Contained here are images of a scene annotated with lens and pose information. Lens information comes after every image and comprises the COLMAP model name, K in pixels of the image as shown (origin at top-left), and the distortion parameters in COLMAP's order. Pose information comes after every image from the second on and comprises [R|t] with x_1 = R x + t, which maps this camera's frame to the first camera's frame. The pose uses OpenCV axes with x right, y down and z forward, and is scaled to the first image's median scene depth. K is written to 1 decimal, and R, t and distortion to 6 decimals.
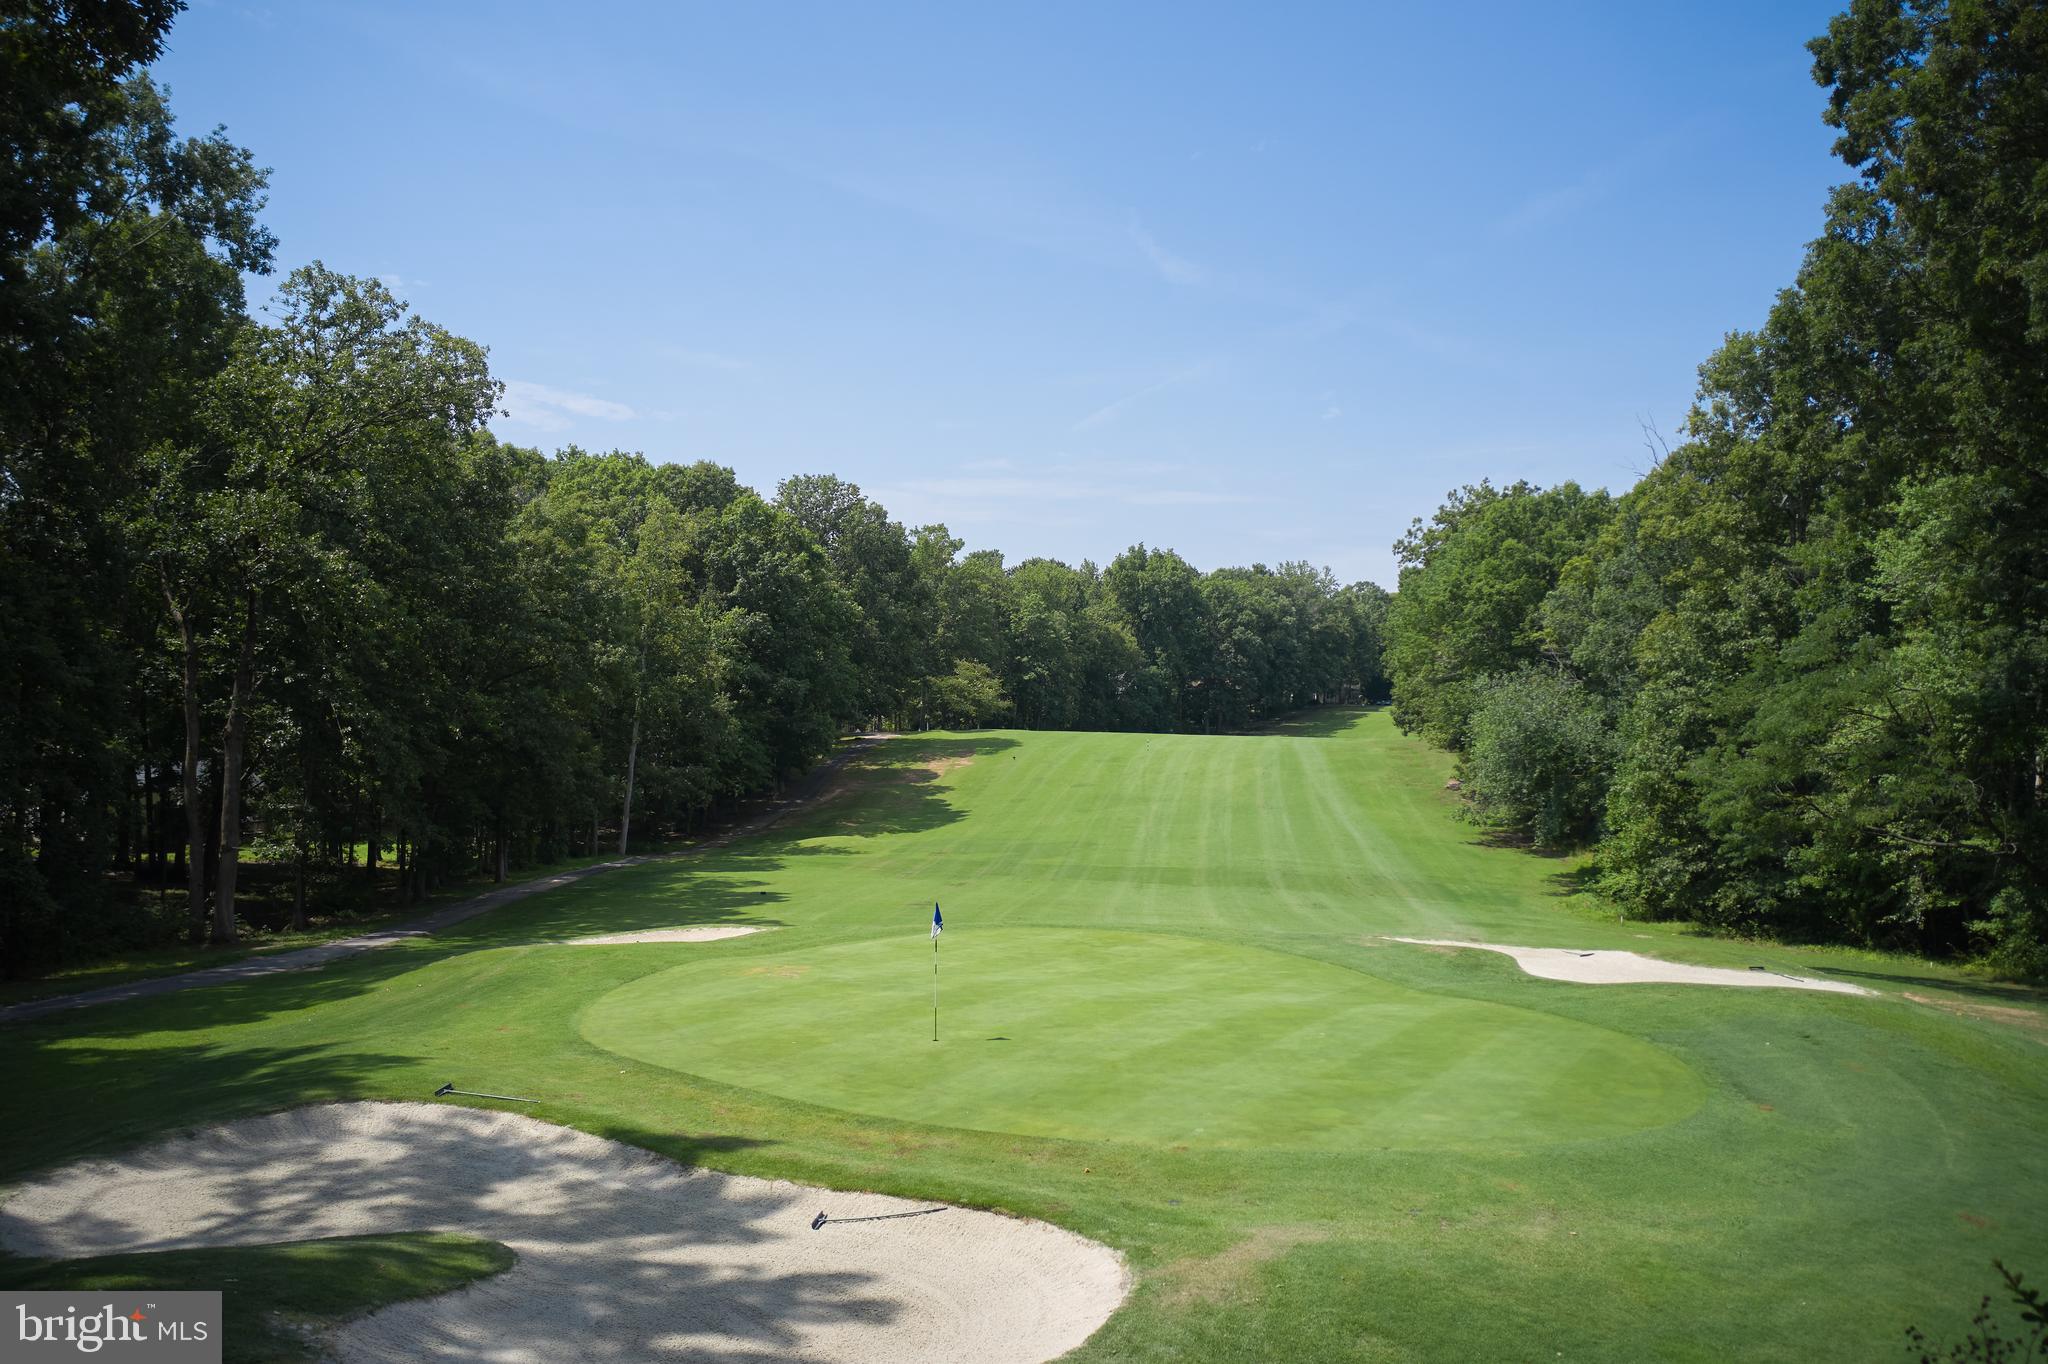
lens RADIAL K [[1633.6, 0, 1027.7], [0, 1633.6, 671.4], [0, 0, 1]] dist [0.018476, 0.003322]
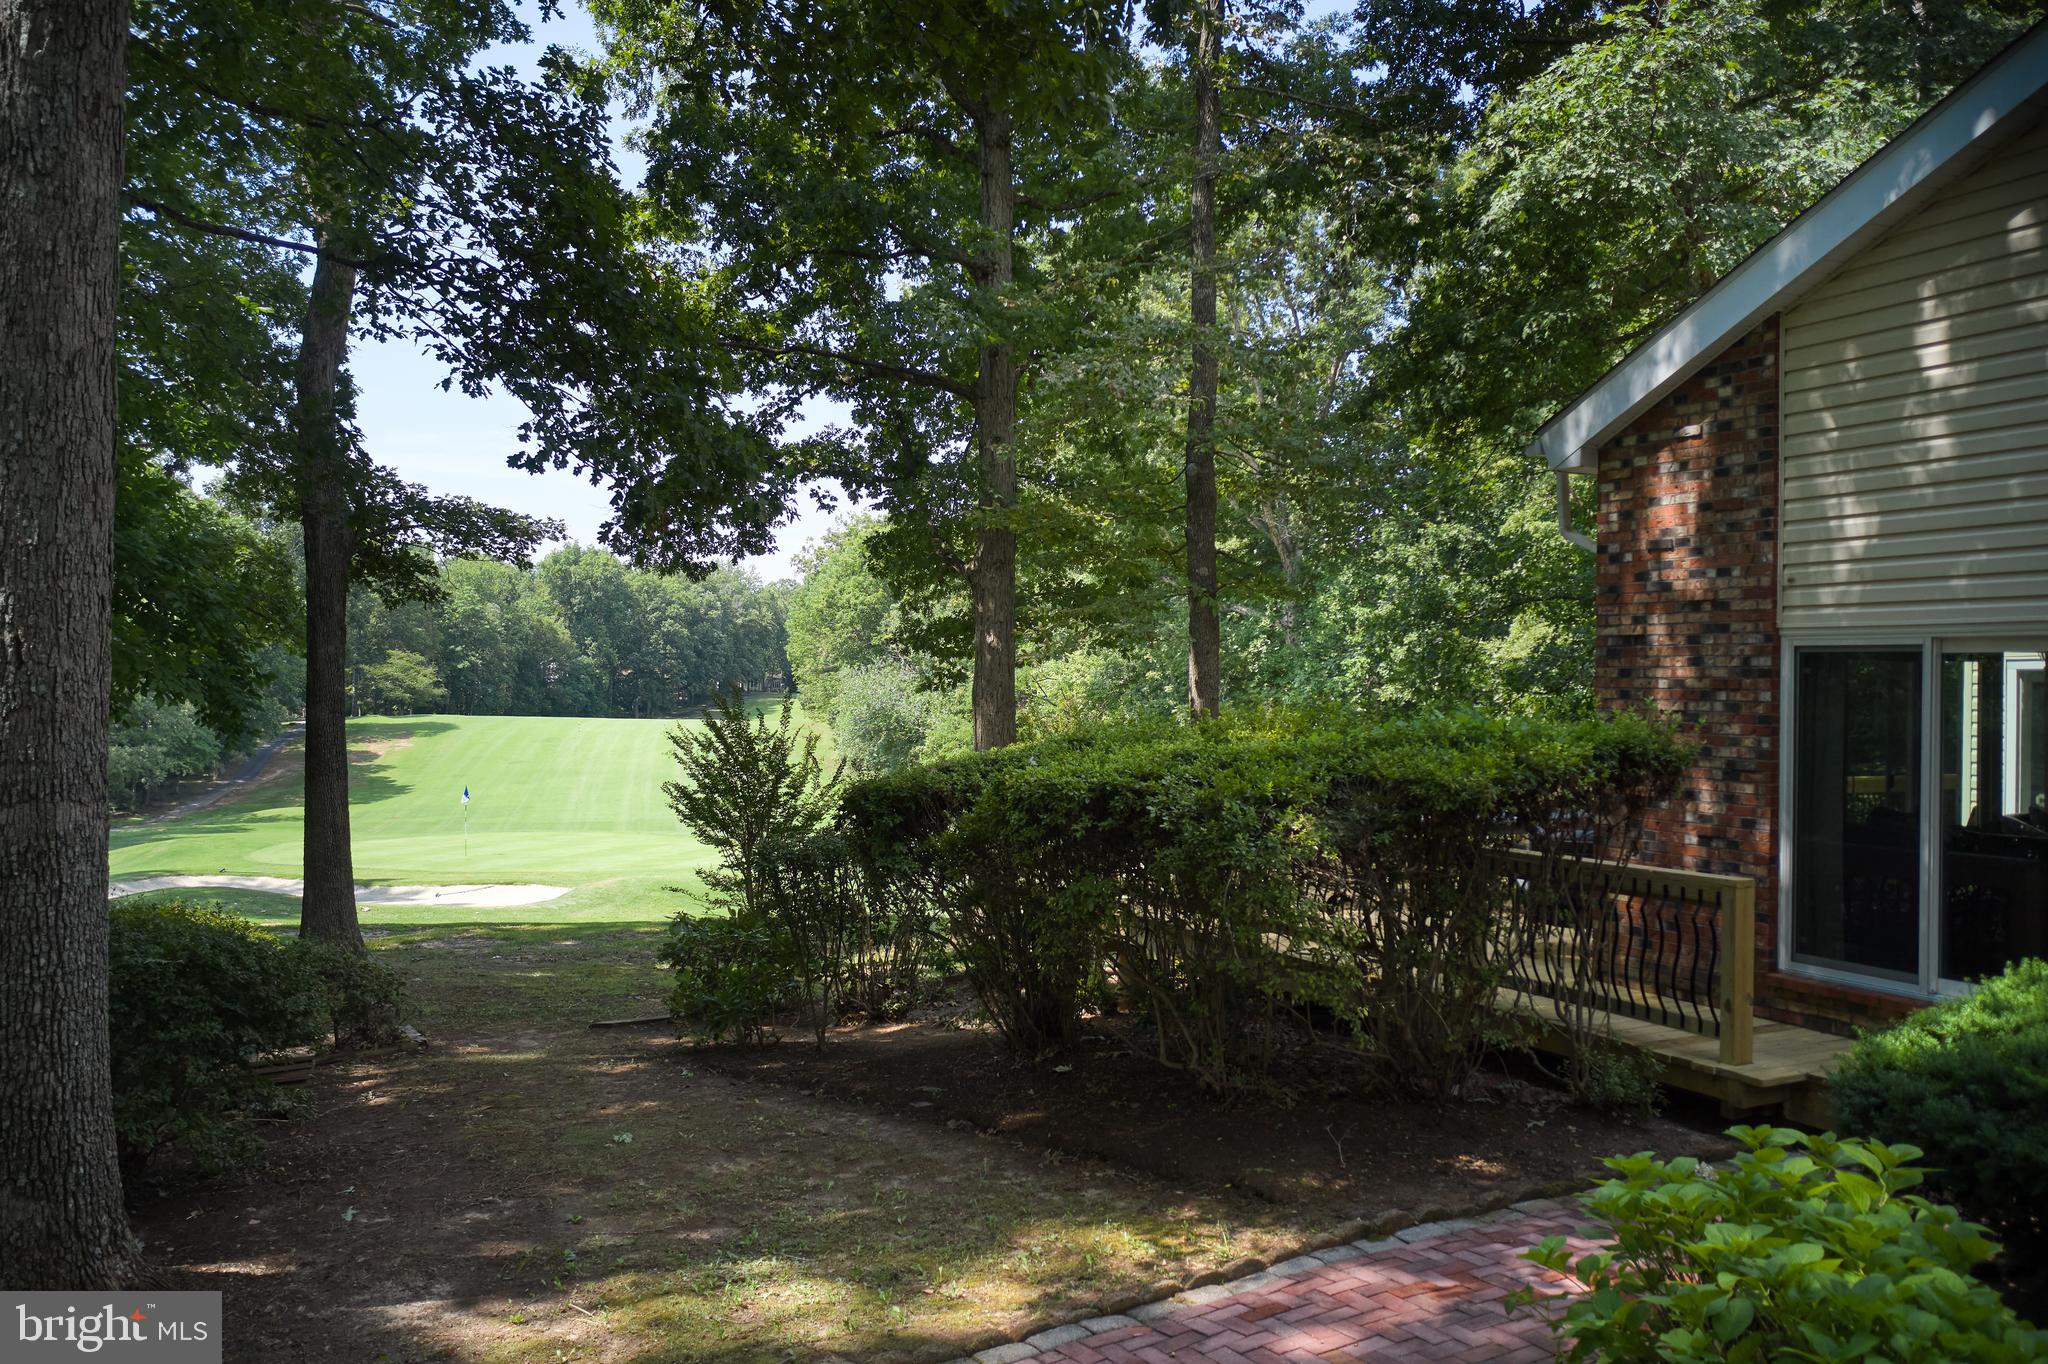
lens RADIAL K [[1633.6, 0, 1027.7], [0, 1633.6, 671.4], [0, 0, 1]] dist [0.018476, 0.003322]
pose [[0.942510, 0.003913, 0.334154, -0.009005], [-0.006192, 0.999964, 0.005756, -0.001156], [-0.334119, -0.007494, 0.942501, -0.121999]]
